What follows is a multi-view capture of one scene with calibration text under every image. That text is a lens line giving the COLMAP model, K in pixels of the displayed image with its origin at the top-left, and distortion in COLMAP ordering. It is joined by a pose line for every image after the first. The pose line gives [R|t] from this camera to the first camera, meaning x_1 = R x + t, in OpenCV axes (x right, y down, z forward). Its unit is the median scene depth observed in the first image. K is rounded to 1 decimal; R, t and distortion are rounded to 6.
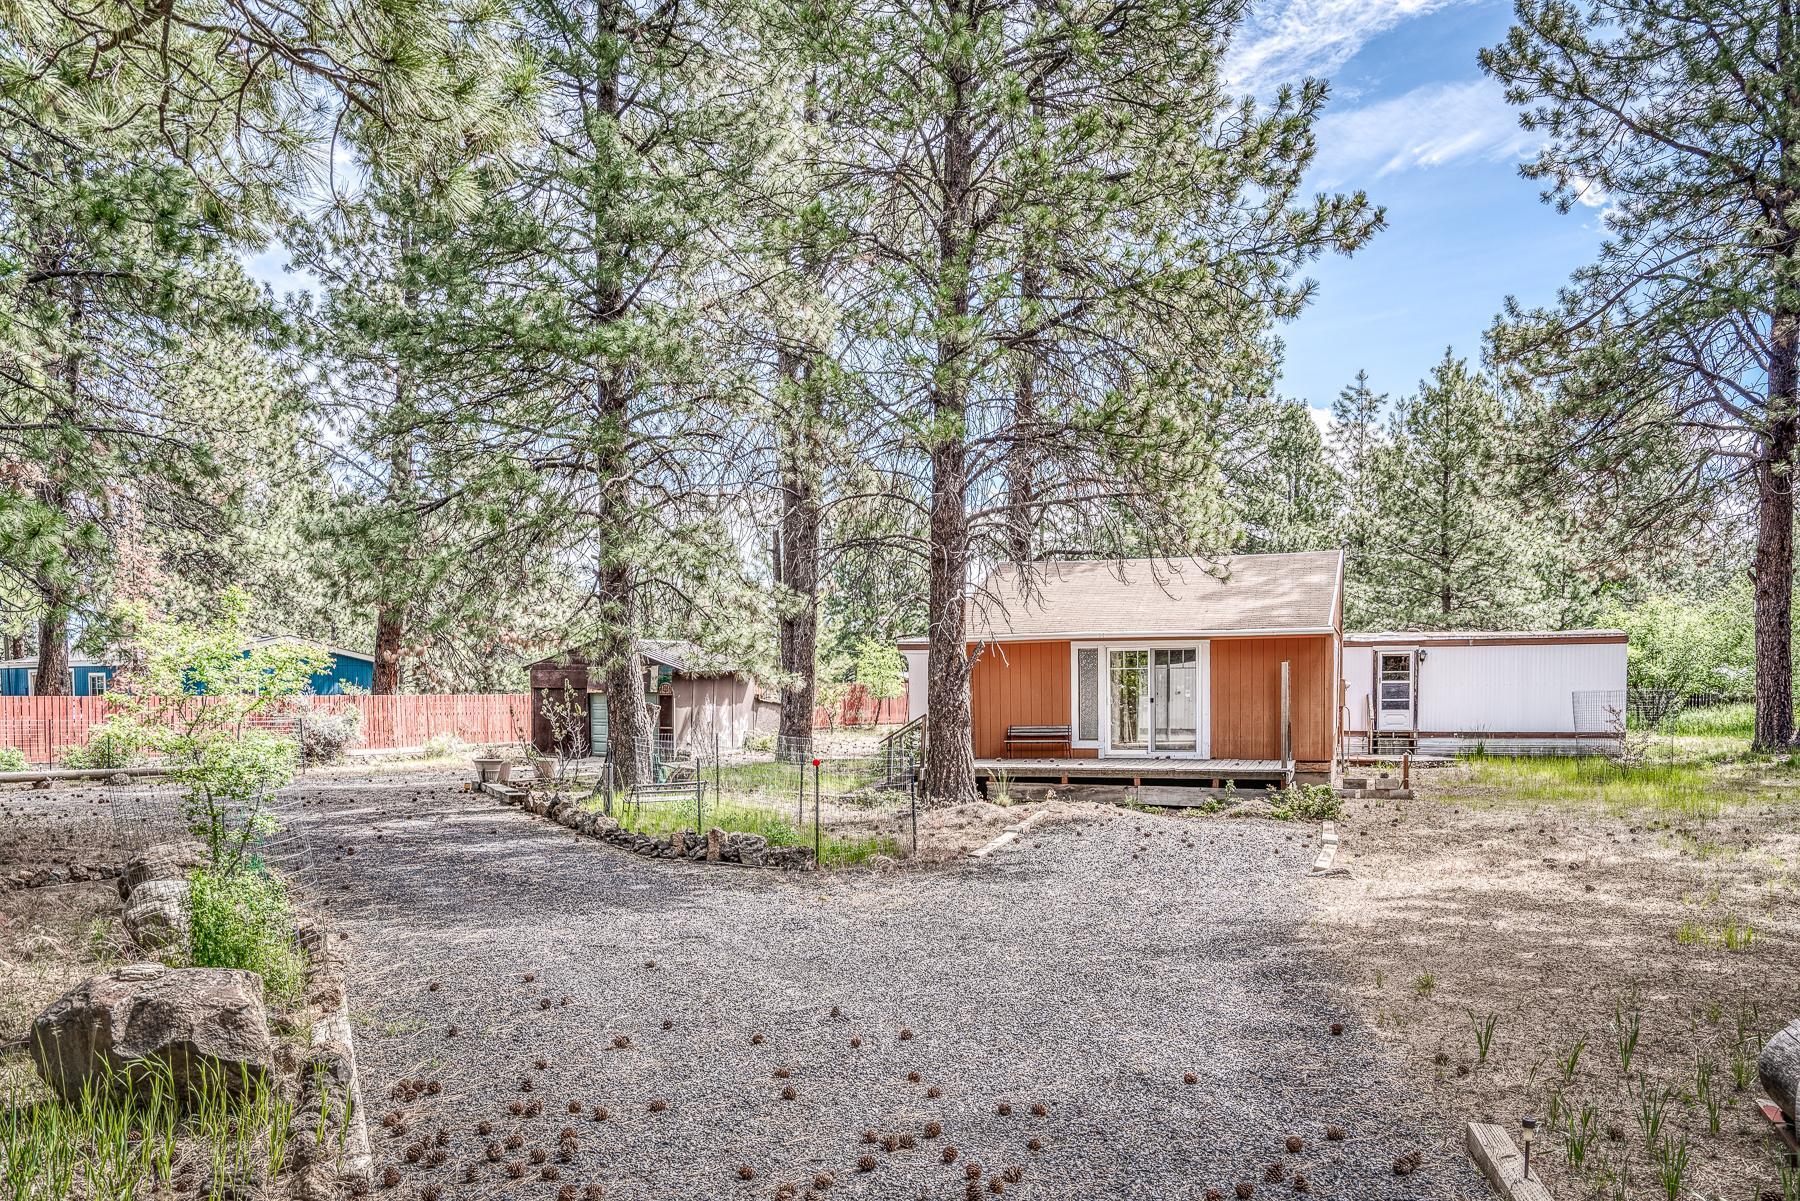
lens RADIAL K [[1385.2, 0, 898.3], [0, 1385.2, 606.3], [0, 0, 1]] dist [0.000616, 0.000539]
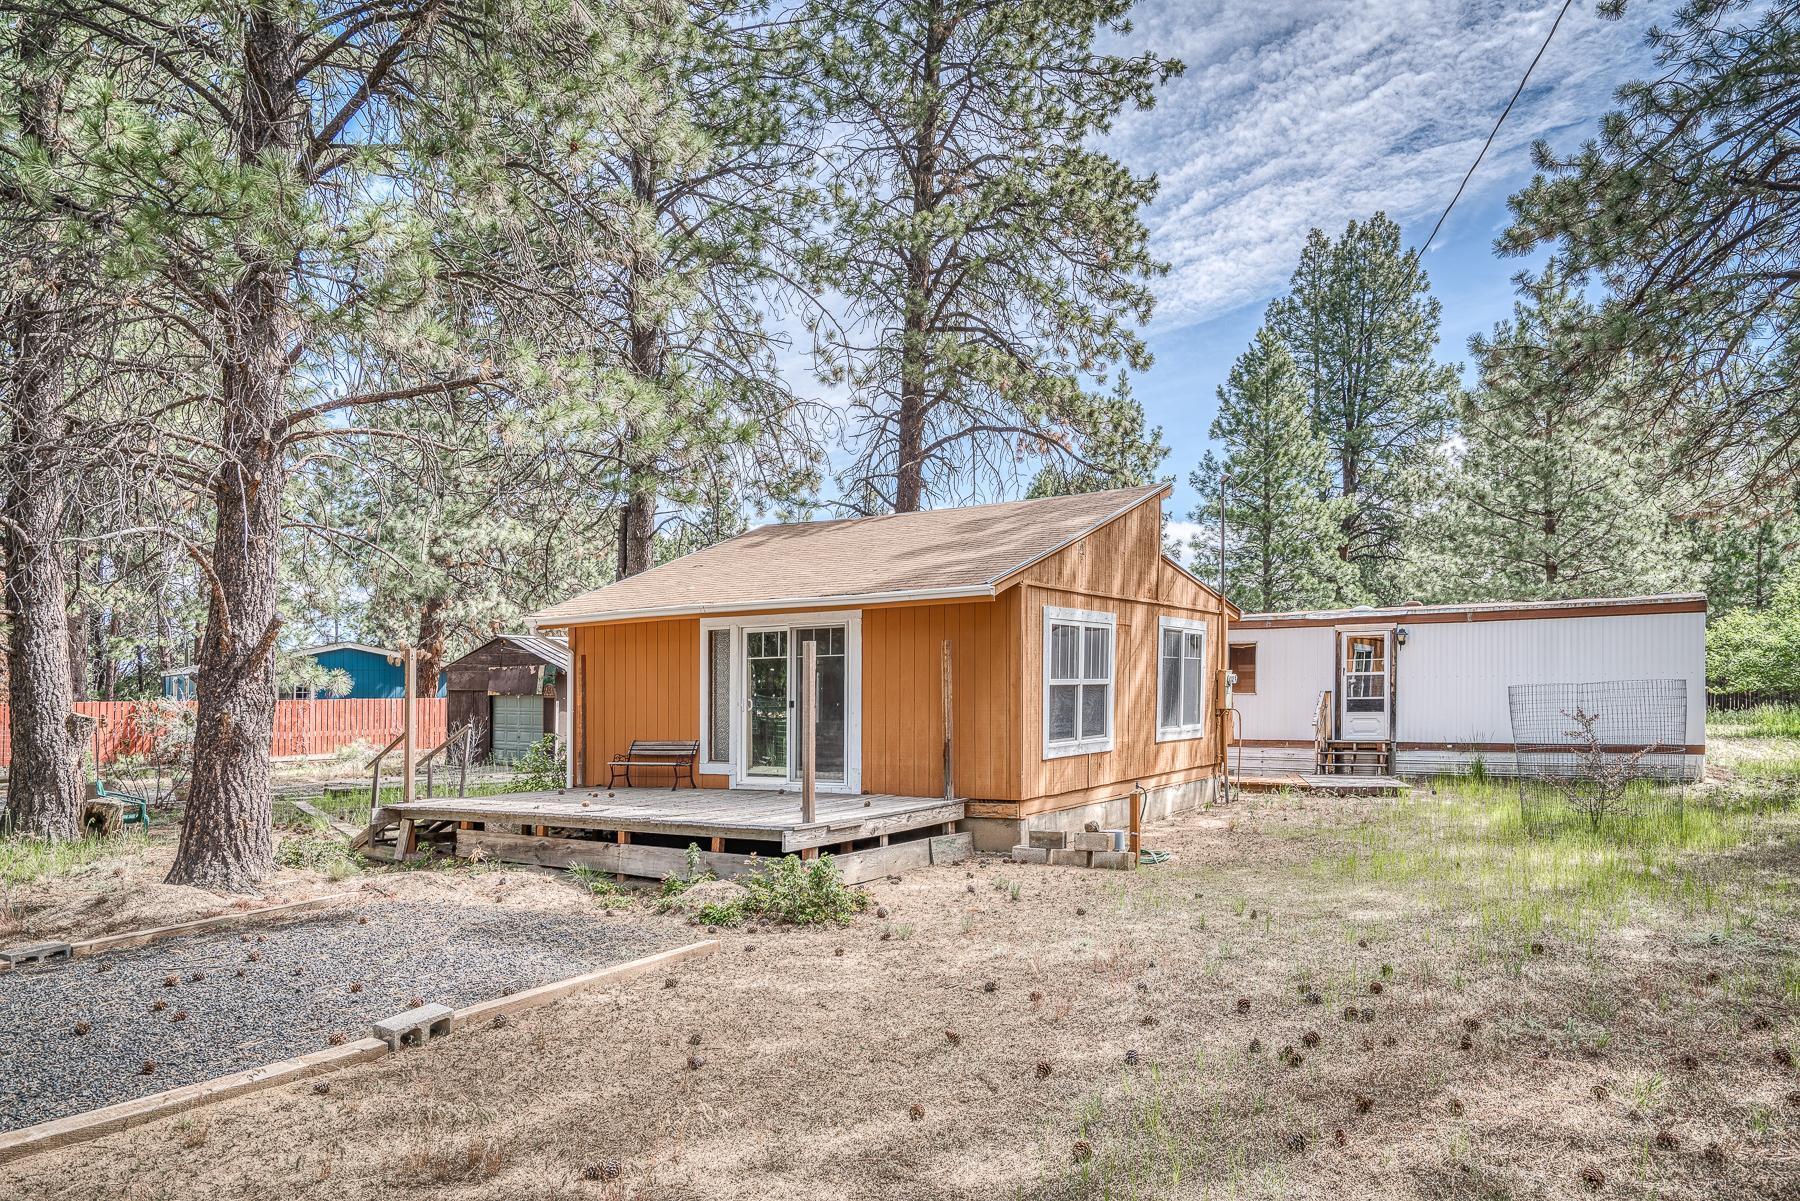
lens RADIAL K [[1236.5, 0, 902.0], [0, 1236.5, 595.1], [0, 0, 1]] dist [0.001461, -0.000580]
pose [[0.974059, -0.025018, -0.224907, 0.277973], [0.021561, 0.999609, -0.017814, 0.020382], [0.225264, 0.012503, 0.974217, 0.321844]]
